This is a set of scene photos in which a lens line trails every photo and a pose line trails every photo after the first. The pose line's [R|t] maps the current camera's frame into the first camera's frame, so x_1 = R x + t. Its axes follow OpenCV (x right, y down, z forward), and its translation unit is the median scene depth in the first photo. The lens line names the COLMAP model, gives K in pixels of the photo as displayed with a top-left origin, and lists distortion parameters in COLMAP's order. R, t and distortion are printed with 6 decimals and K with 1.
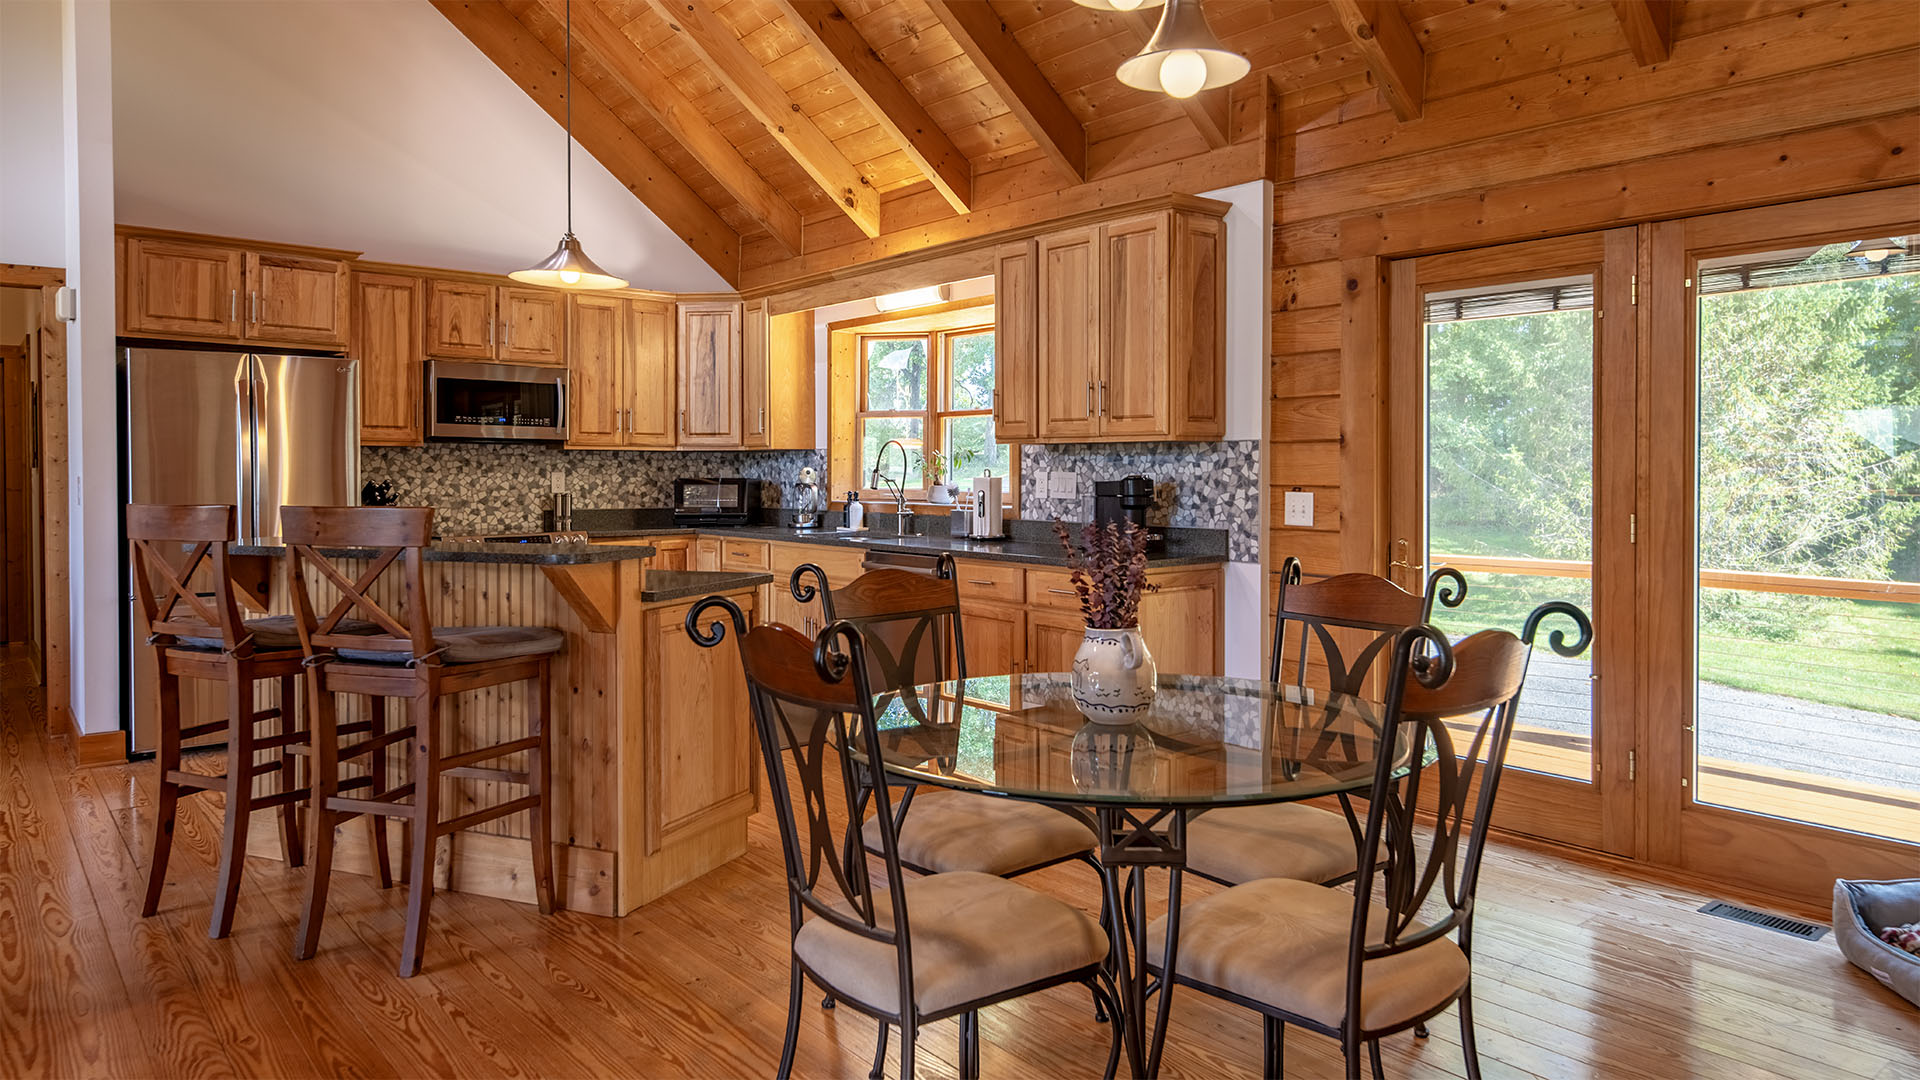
lens RADIAL K [[1237.5, 0, 951.0], [0, 1237.5, 525.1], [0, 0, 1]] dist [0.008712, -0.000216]
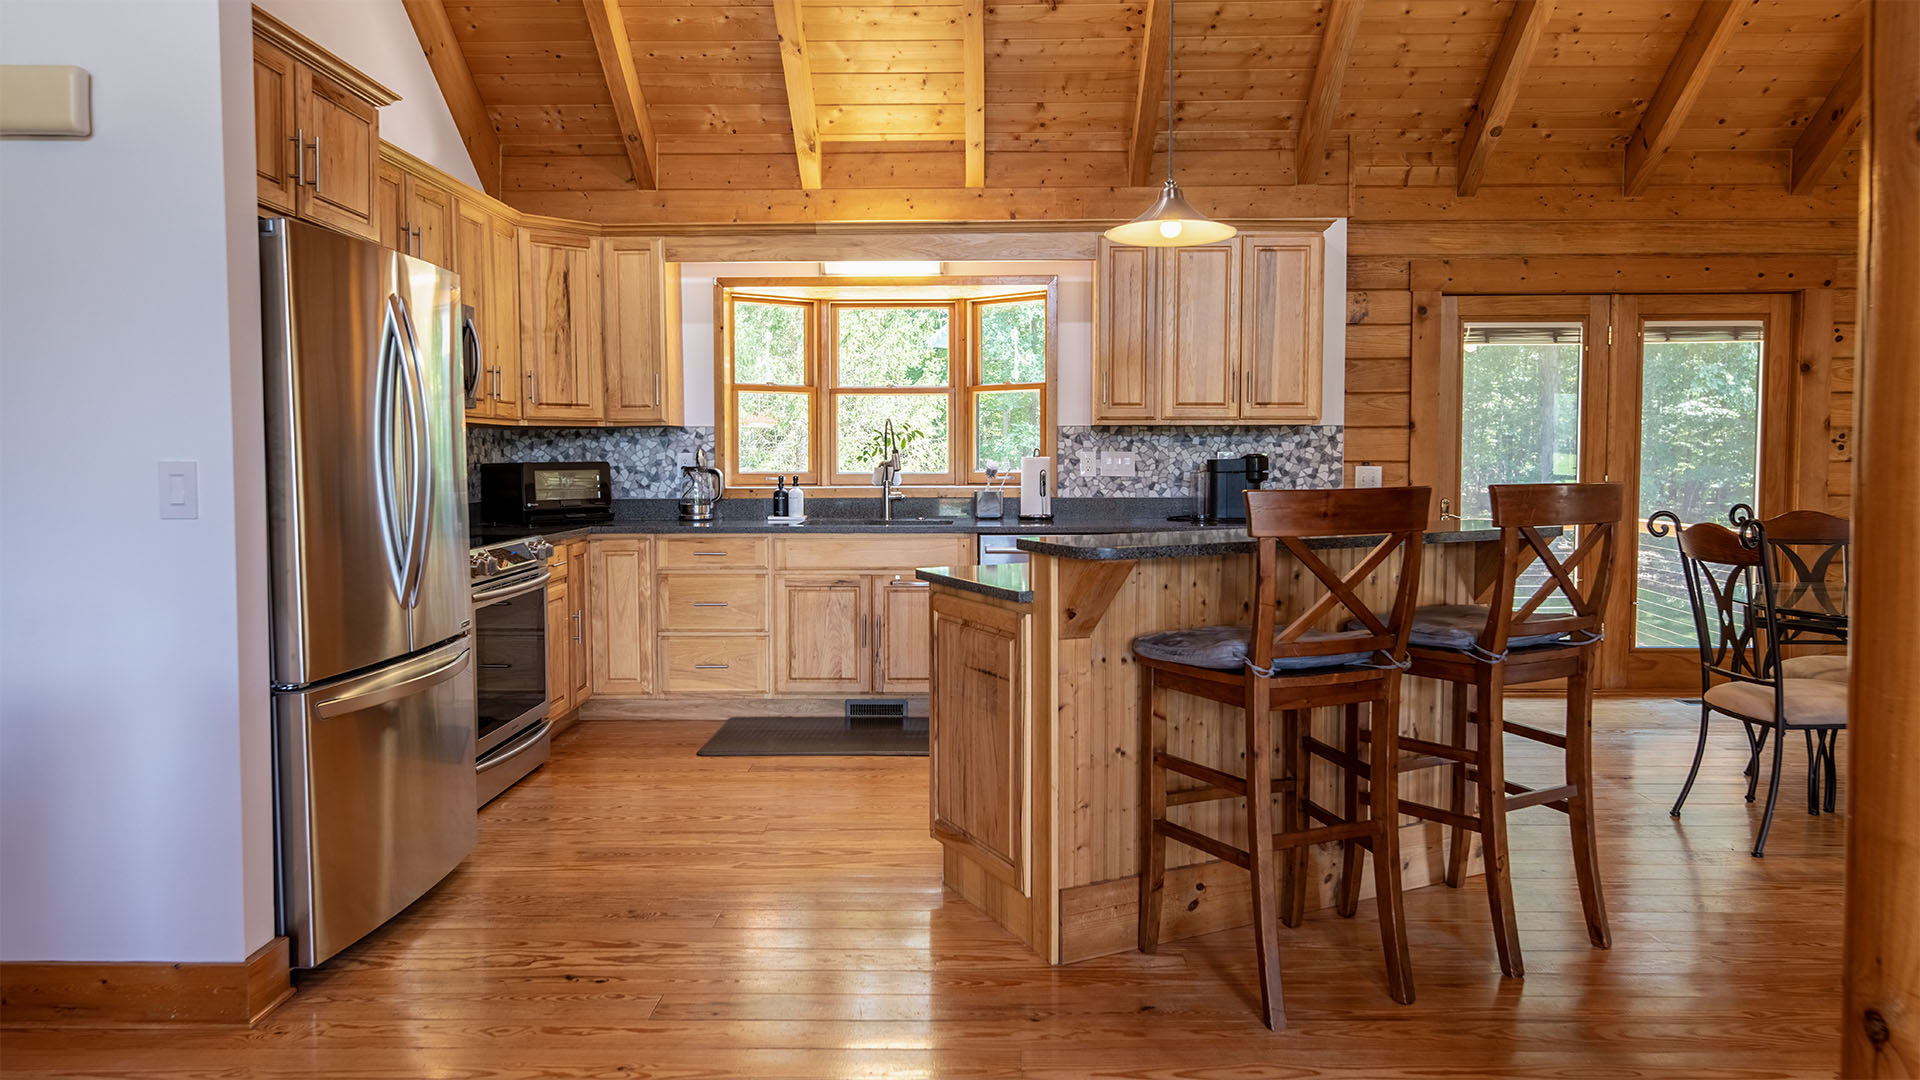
lens RADIAL K [[1237.5, 0, 960.3], [0, 1237.5, 539.2], [0, 0, 1]] dist [0.008712, -0.000216]
pose [[0.642613, -0.055638, 0.764168, -0.946016], [0.037848, 0.998447, 0.040868, -0.018458], [-0.765255, 0.002660, 0.643721, 0.472689]]
